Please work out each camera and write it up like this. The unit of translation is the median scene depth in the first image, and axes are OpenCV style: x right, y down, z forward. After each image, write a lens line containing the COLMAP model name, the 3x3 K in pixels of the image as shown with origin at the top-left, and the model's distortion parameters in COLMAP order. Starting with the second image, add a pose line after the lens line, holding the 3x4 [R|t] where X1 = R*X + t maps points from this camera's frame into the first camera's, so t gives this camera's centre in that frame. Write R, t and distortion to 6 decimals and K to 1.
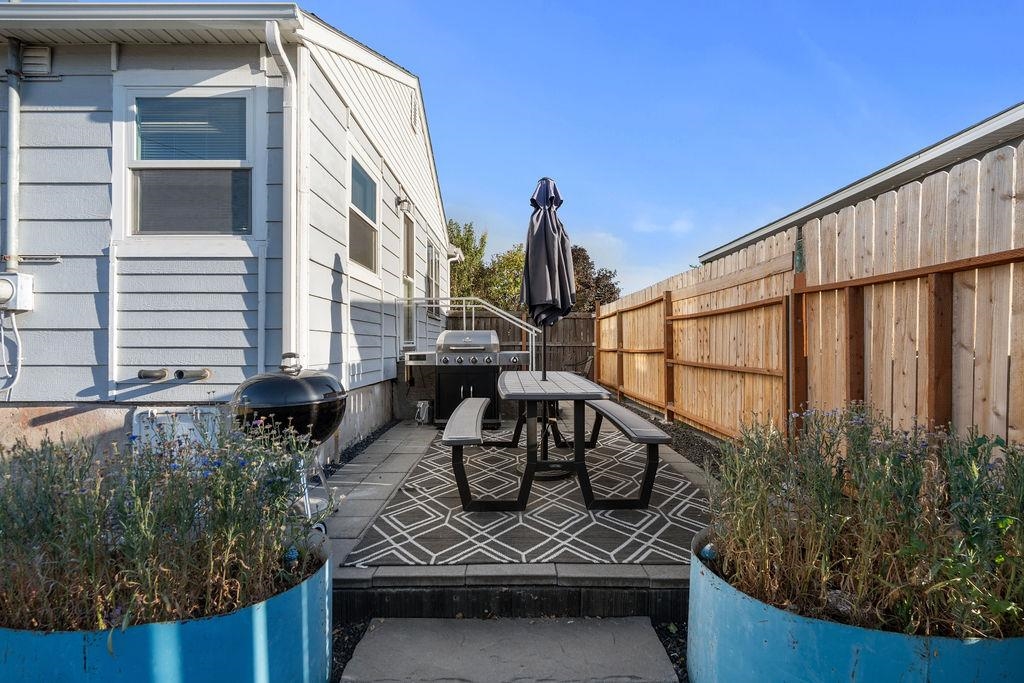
lens RADIAL K [[448.9, 0, 513.0], [0, 448.9, 339.9], [0, 0, 1]] dist [-0.006215, 0.001005]
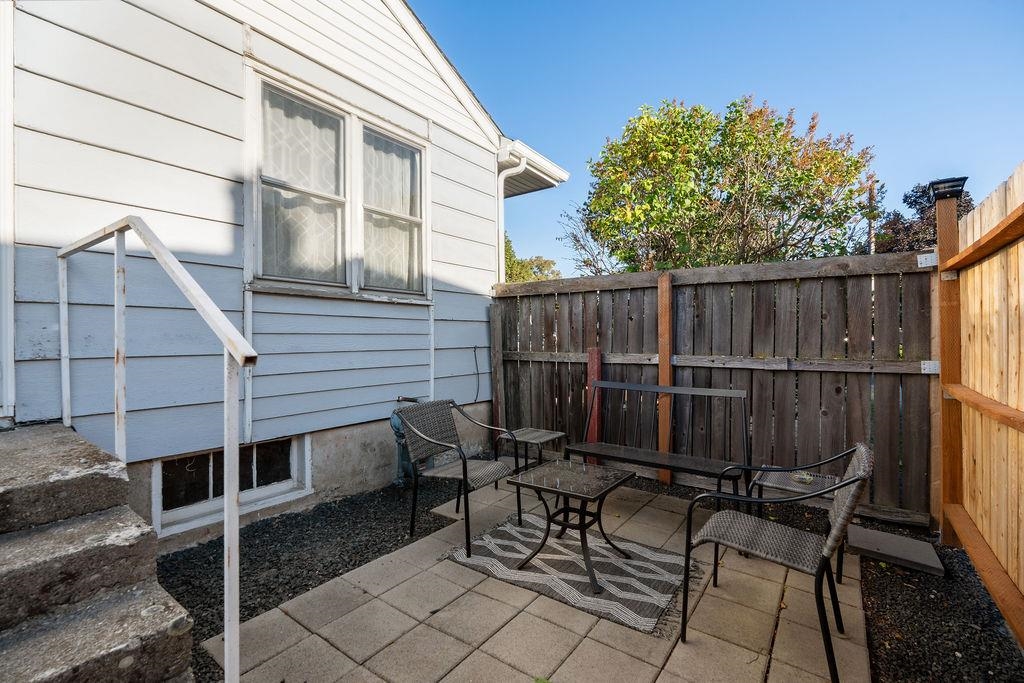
lens RADIAL K [[448.9, 0, 513.3], [0, 448.9, 339.3], [0, 0, 1]] dist [-0.006215, 0.001005]
pose [[0.799693, -0.006508, -0.600374, 0.452693], [0.013905, 0.999874, 0.007683, -0.040127], [0.600248, -0.014492, 0.799682, 2.035944]]
